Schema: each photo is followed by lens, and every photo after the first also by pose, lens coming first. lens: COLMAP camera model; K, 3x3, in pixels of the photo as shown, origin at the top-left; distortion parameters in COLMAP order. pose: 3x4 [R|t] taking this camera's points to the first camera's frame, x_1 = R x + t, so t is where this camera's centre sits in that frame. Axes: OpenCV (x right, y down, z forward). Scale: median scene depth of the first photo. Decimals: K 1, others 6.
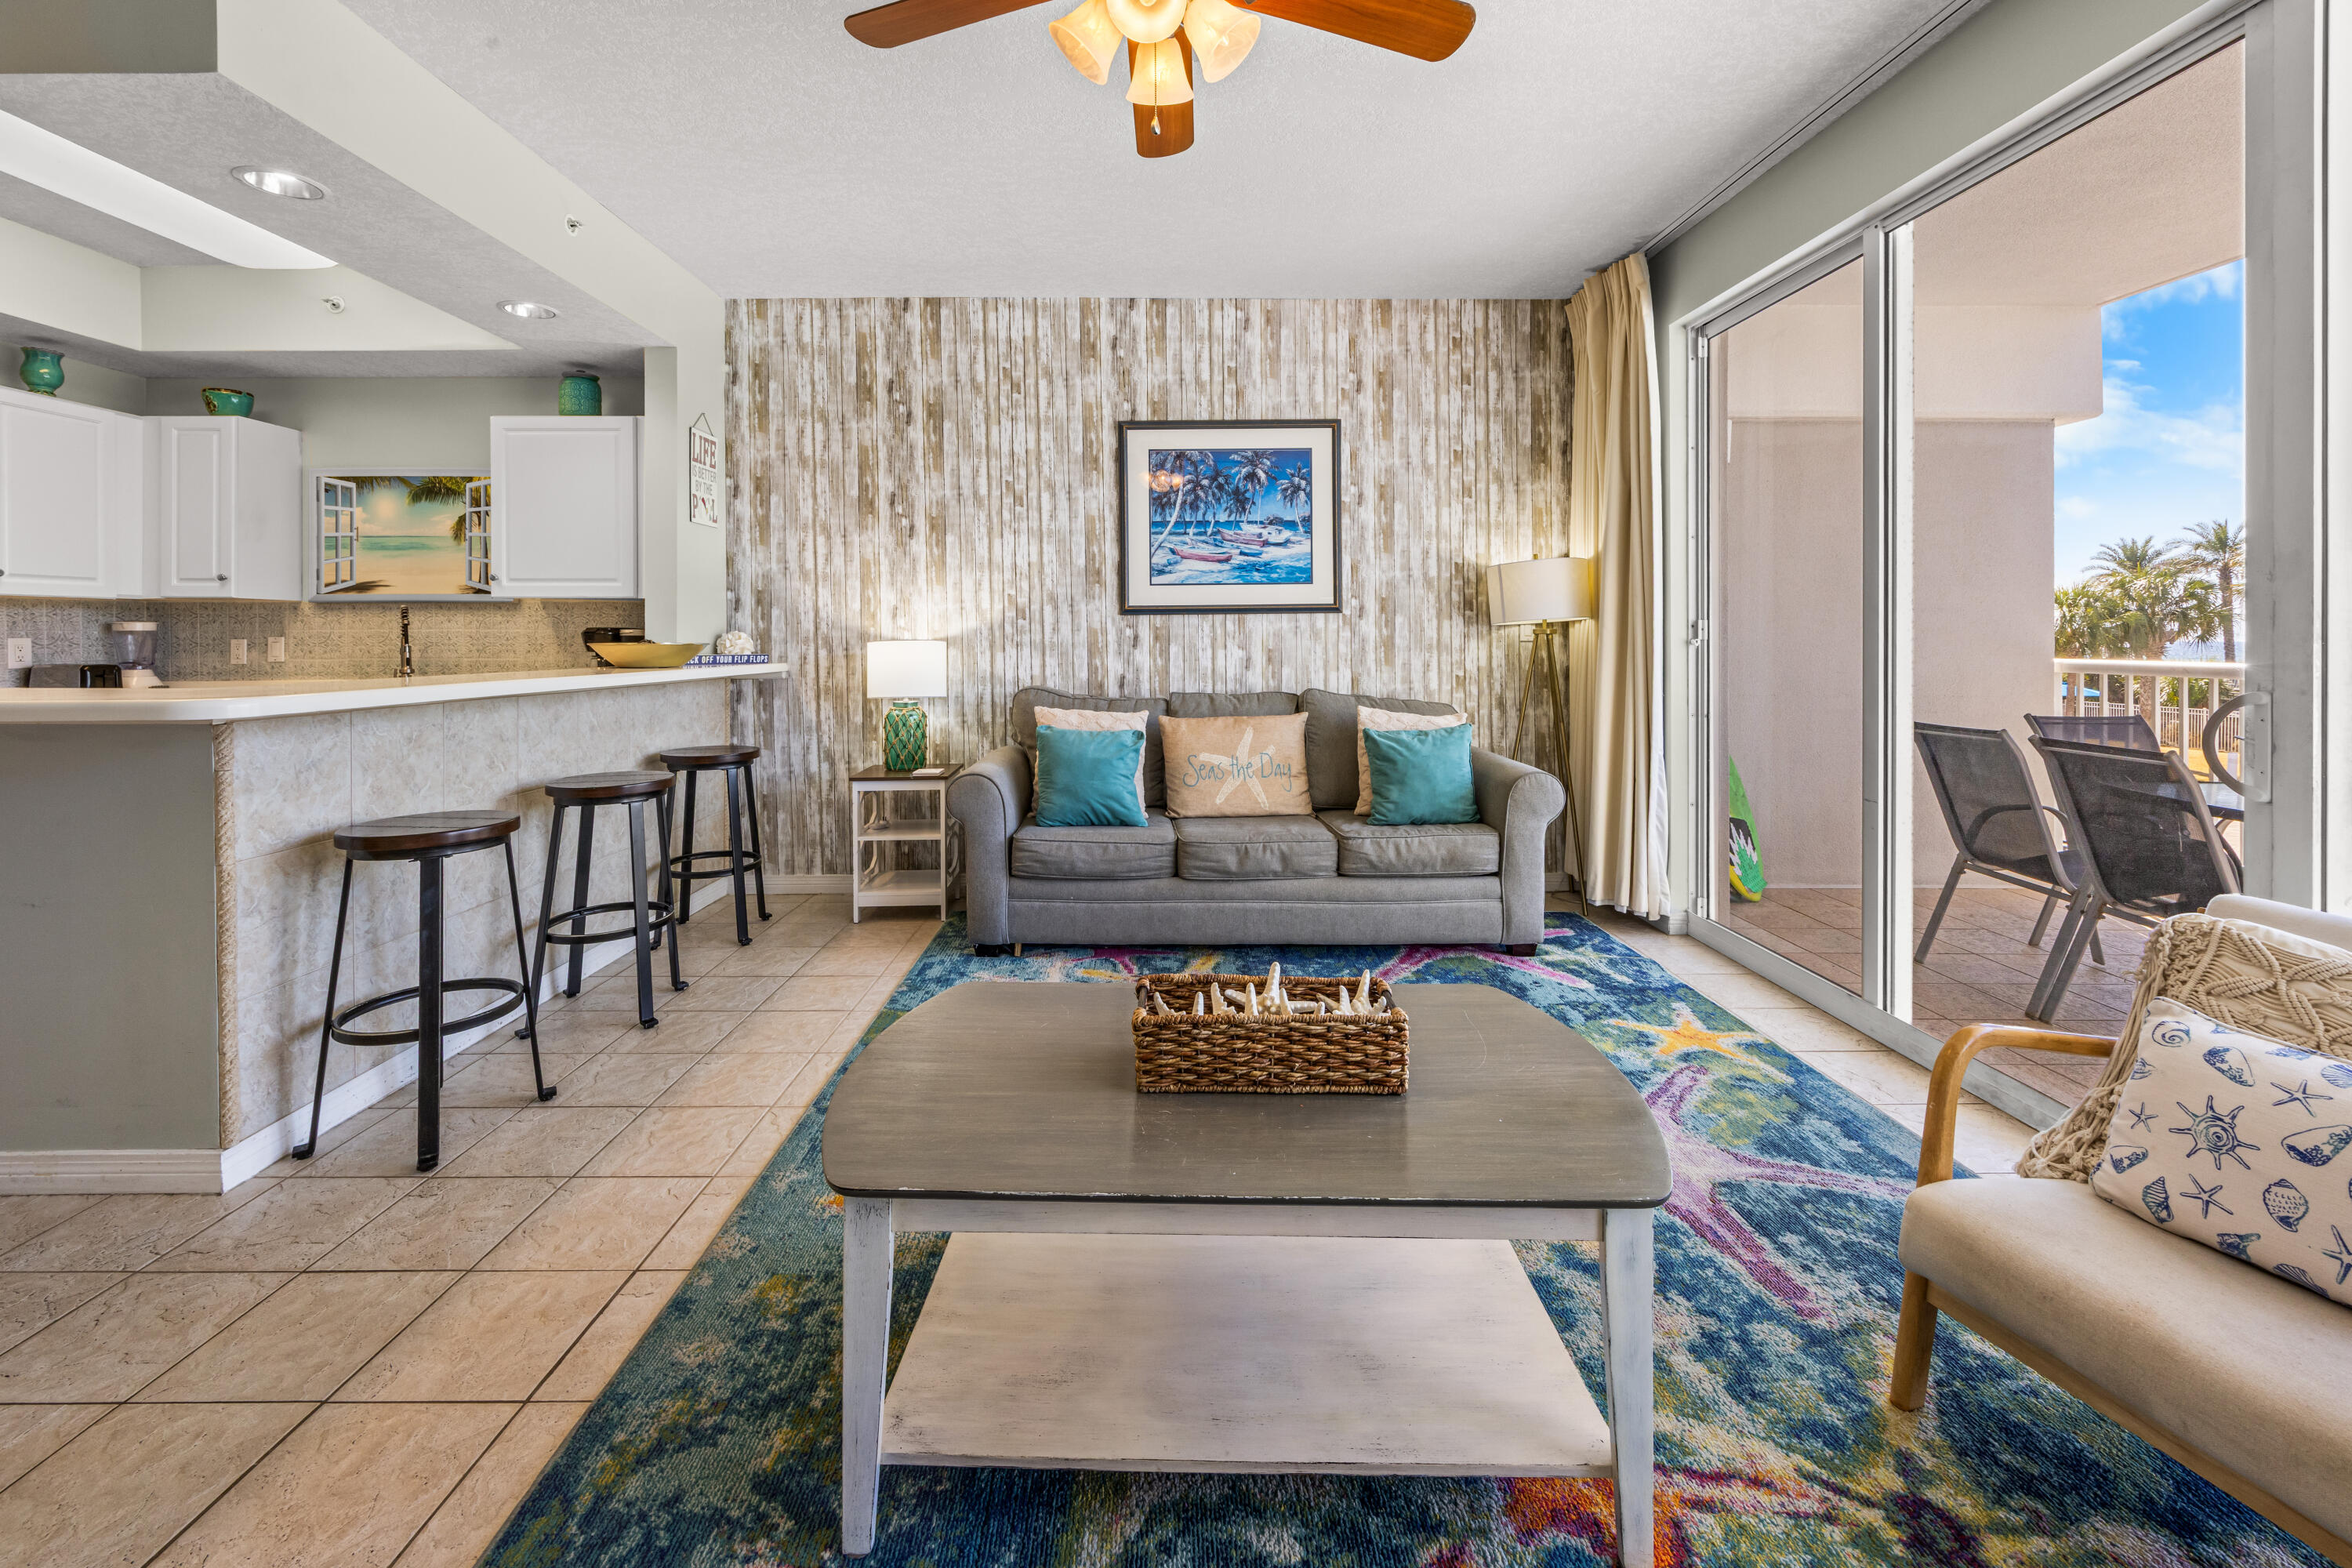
lens RADIAL K [[939.6, 0, 1169.1], [0, 939.6, 634.8], [0, 0, 1]] dist [0.000164, 0.000453]
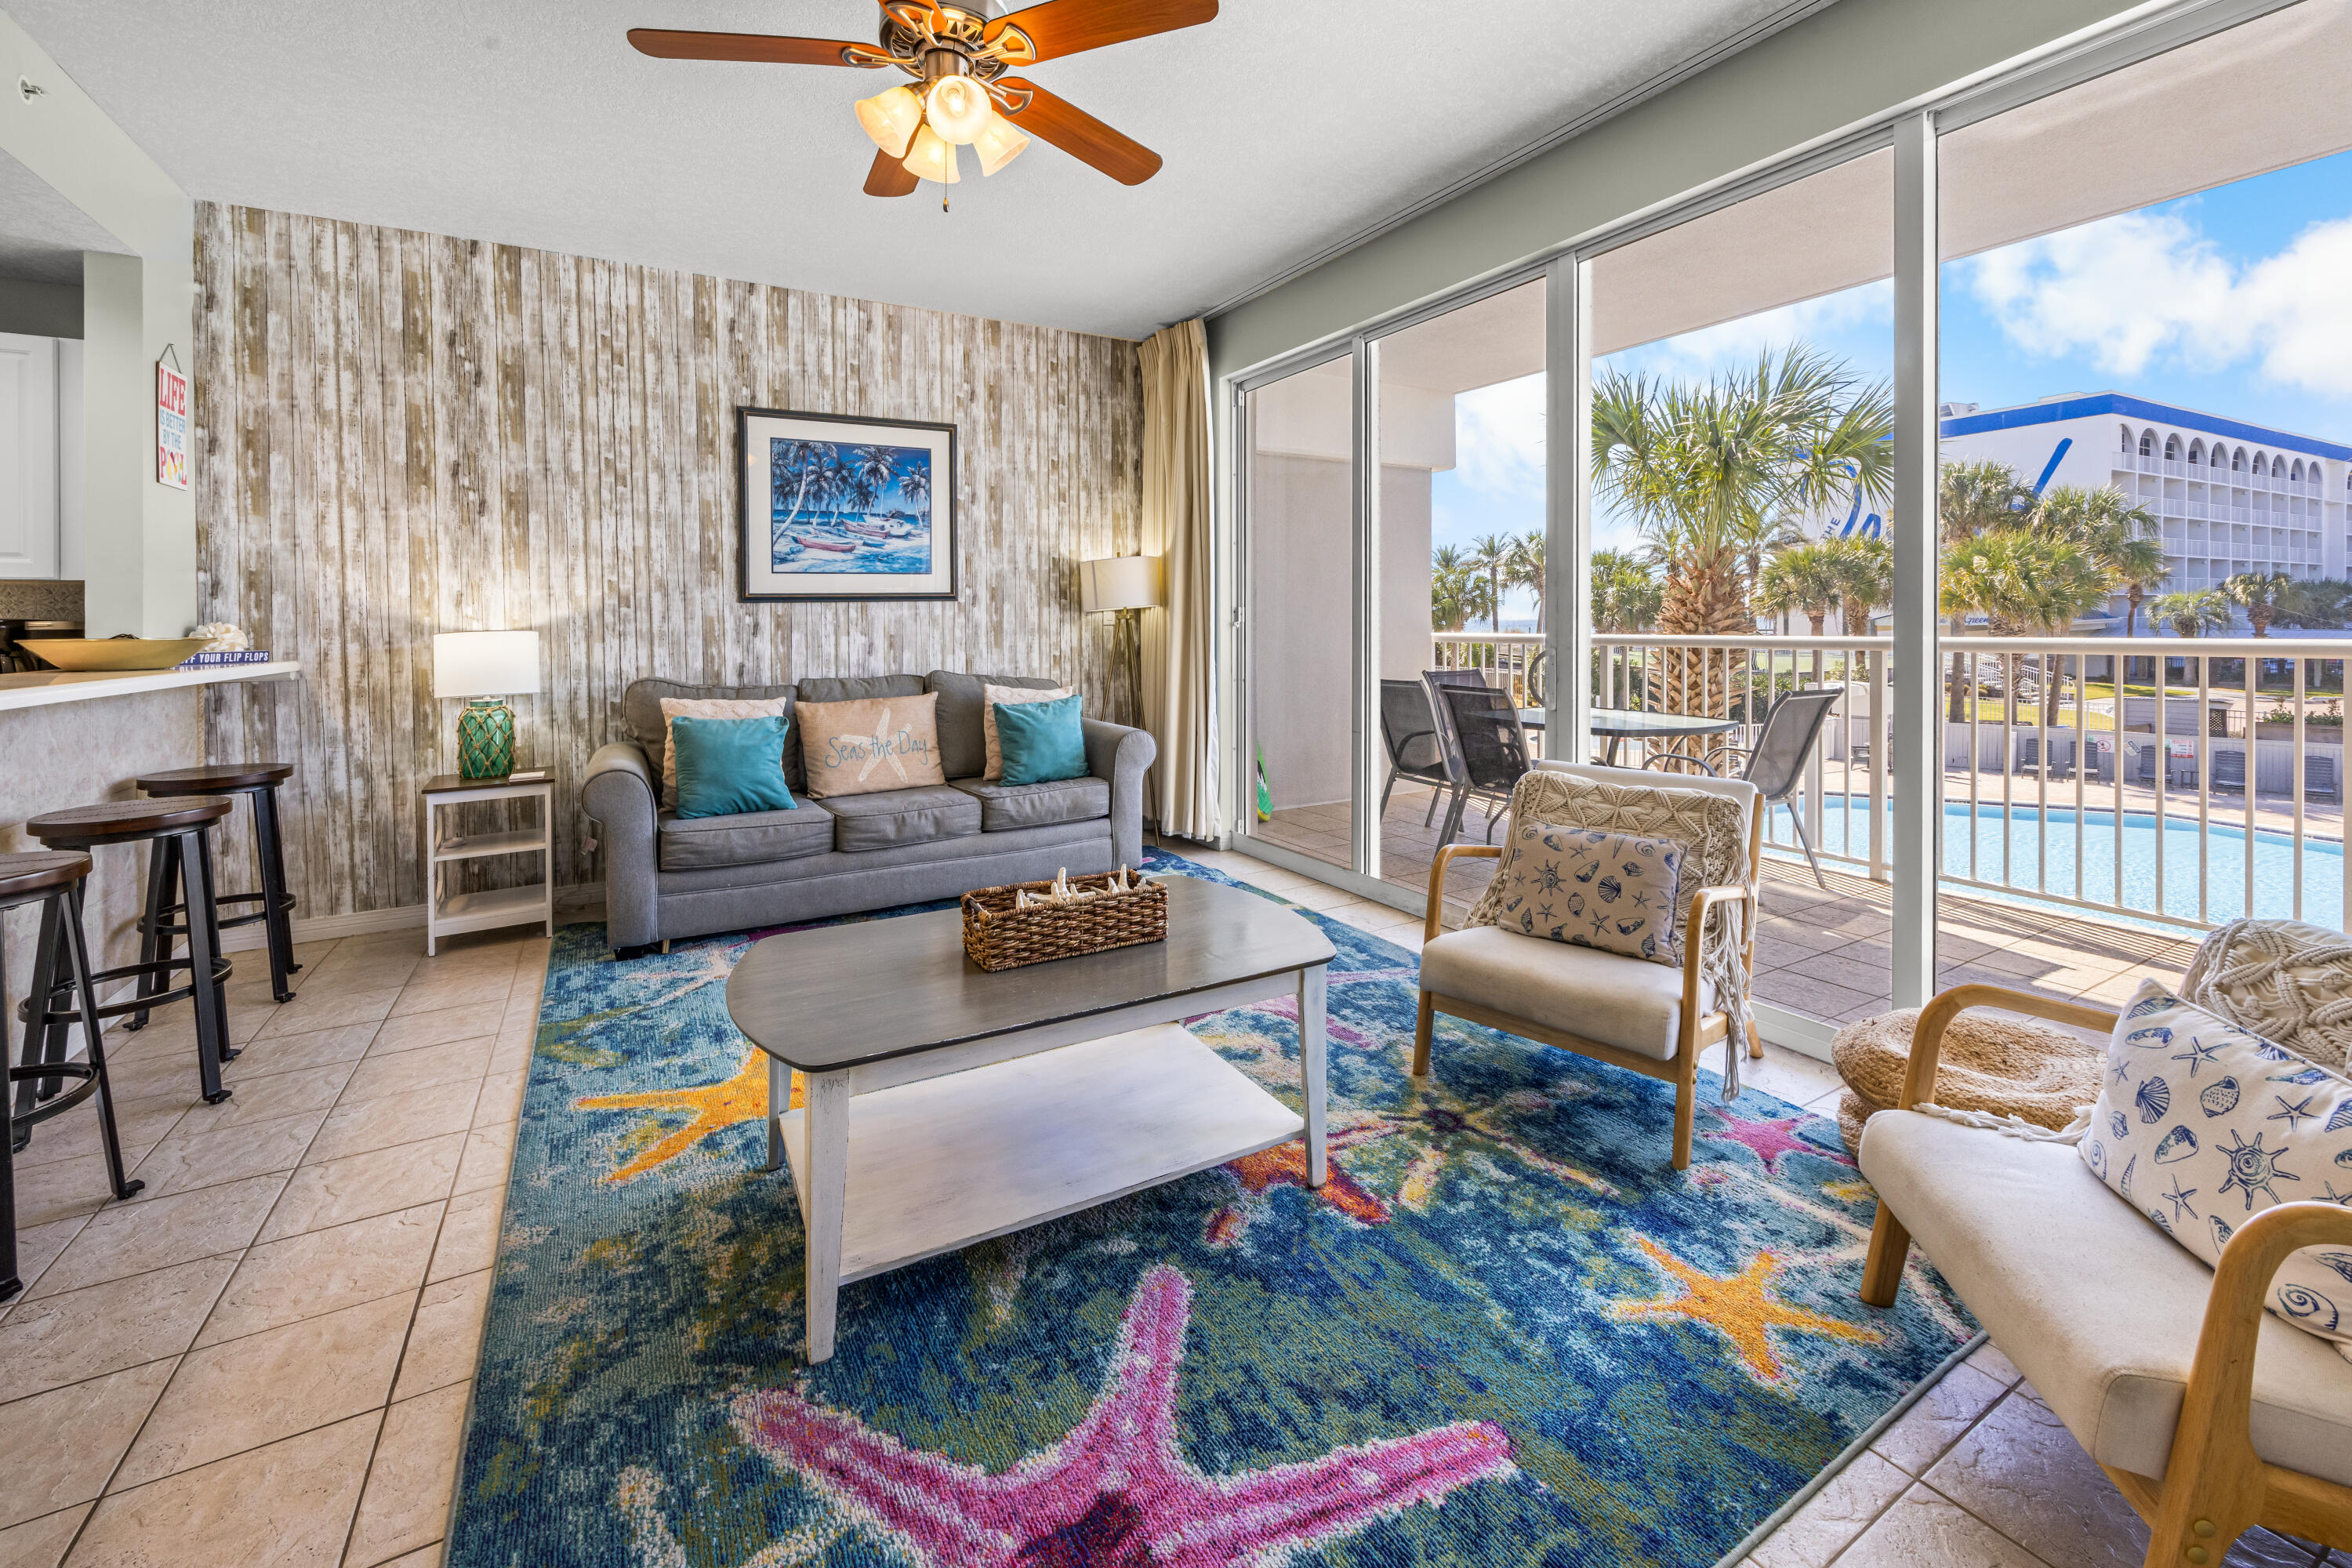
lens RADIAL K [[939.6, 0, 1169.1], [0, 939.6, 634.8], [0, 0, 1]] dist [0.000164, 0.000453]
pose [[0.872478, -0.015352, 0.488412, -0.147036], [0.007699, 0.999814, 0.017675, -0.001378], [-0.488593, -0.011661, 0.872434, -0.085044]]
